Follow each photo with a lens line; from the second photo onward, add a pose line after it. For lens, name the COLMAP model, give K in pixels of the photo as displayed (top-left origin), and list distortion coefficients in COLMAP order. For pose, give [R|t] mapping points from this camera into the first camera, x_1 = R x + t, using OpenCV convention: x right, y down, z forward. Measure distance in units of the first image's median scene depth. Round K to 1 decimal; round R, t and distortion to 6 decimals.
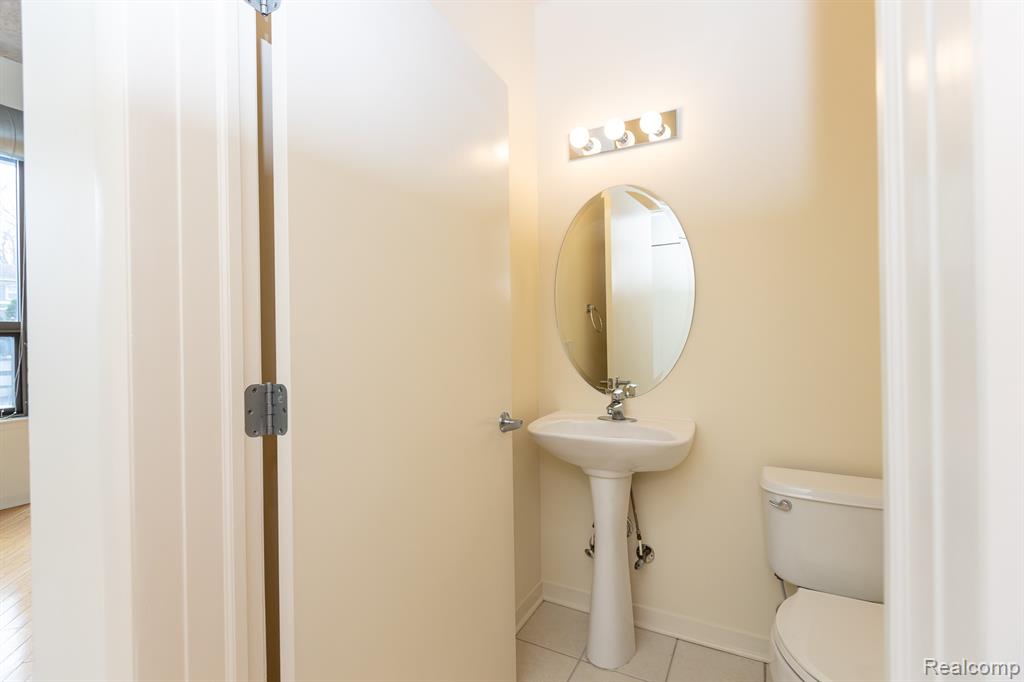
lens RADIAL K [[458.7, 0, 512.5], [0, 458.7, 344.4], [0, 0, 1]] dist [-0.000574, -0.000142]
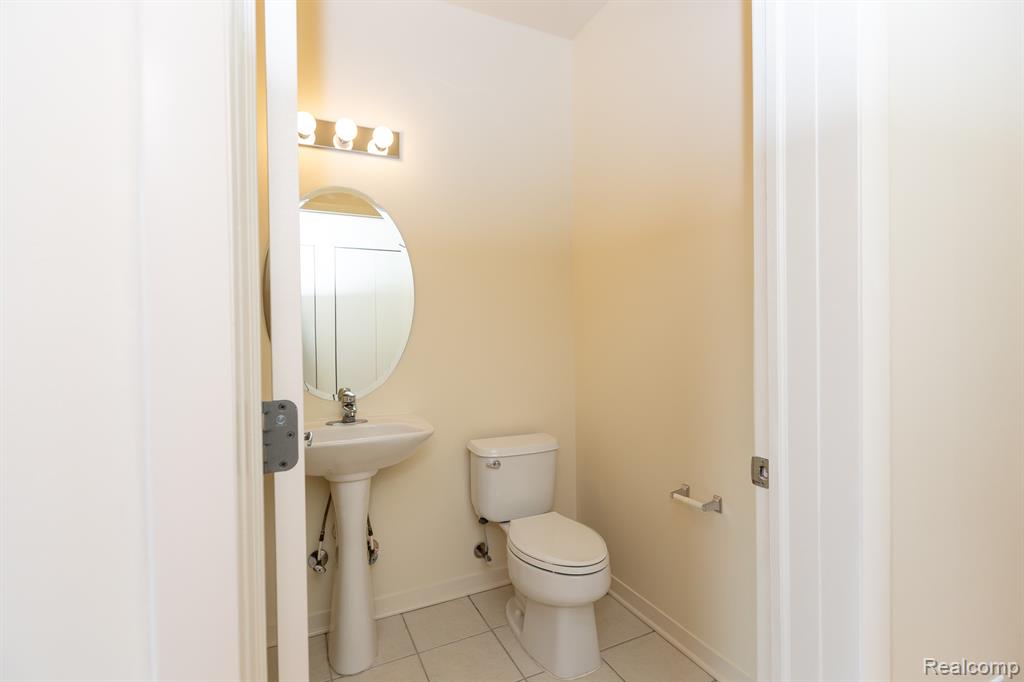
lens RADIAL K [[458.7, 0, 512.5], [0, 458.7, 344.4], [0, 0, 1]] dist [-0.000574, -0.000142]
pose [[0.602177, -0.005454, 0.798344, -0.367594], [0.013599, 0.999902, -0.003427, 0.003116], [-0.798247, 0.012920, 0.602192, 0.119498]]
